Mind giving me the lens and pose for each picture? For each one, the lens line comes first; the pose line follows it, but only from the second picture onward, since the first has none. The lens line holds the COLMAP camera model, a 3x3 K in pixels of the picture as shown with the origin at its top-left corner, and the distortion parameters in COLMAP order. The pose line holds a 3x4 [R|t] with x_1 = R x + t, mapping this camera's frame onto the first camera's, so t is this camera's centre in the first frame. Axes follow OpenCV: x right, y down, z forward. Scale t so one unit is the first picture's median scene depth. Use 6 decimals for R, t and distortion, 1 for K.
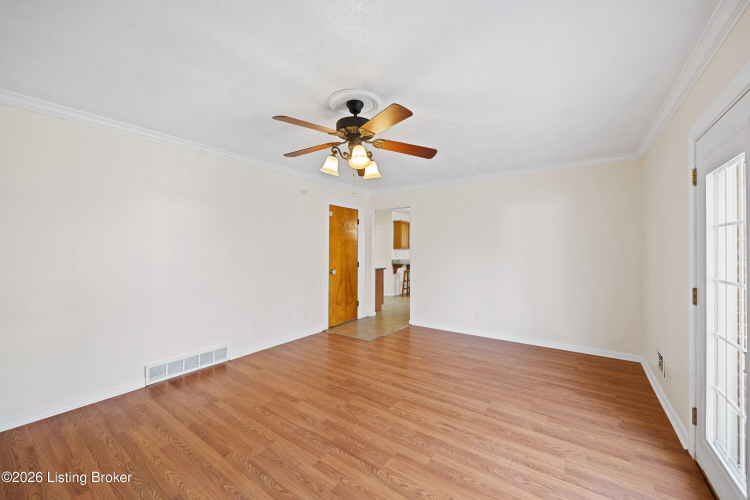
lens RADIAL K [[291.1, 0, 373.9], [0, 291.1, 249.7], [0, 0, 1]] dist [-0.001605, 0.000345]
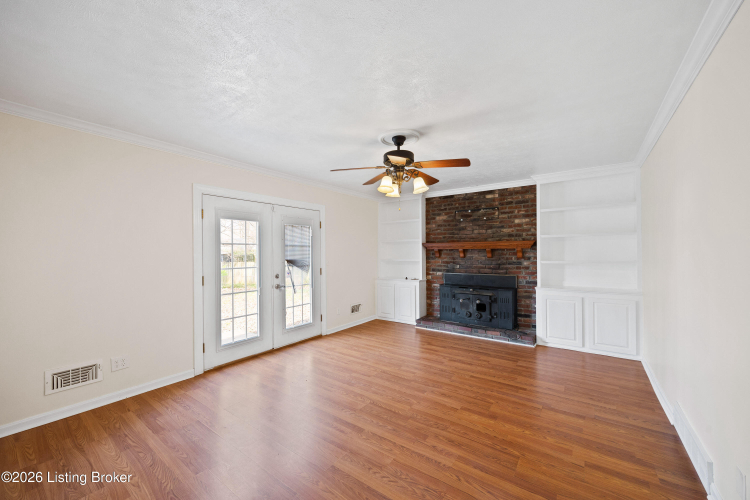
lens RADIAL K [[291.1, 0, 373.6], [0, 291.1, 250.5], [0, 0, 1]] dist [-0.001605, 0.000345]
pose [[-0.999981, 0.002897, 0.005411, 0.037006], [0.002875, 0.999987, -0.004178, -0.011388], [-0.005423, -0.004162, -0.999977, 2.161206]]
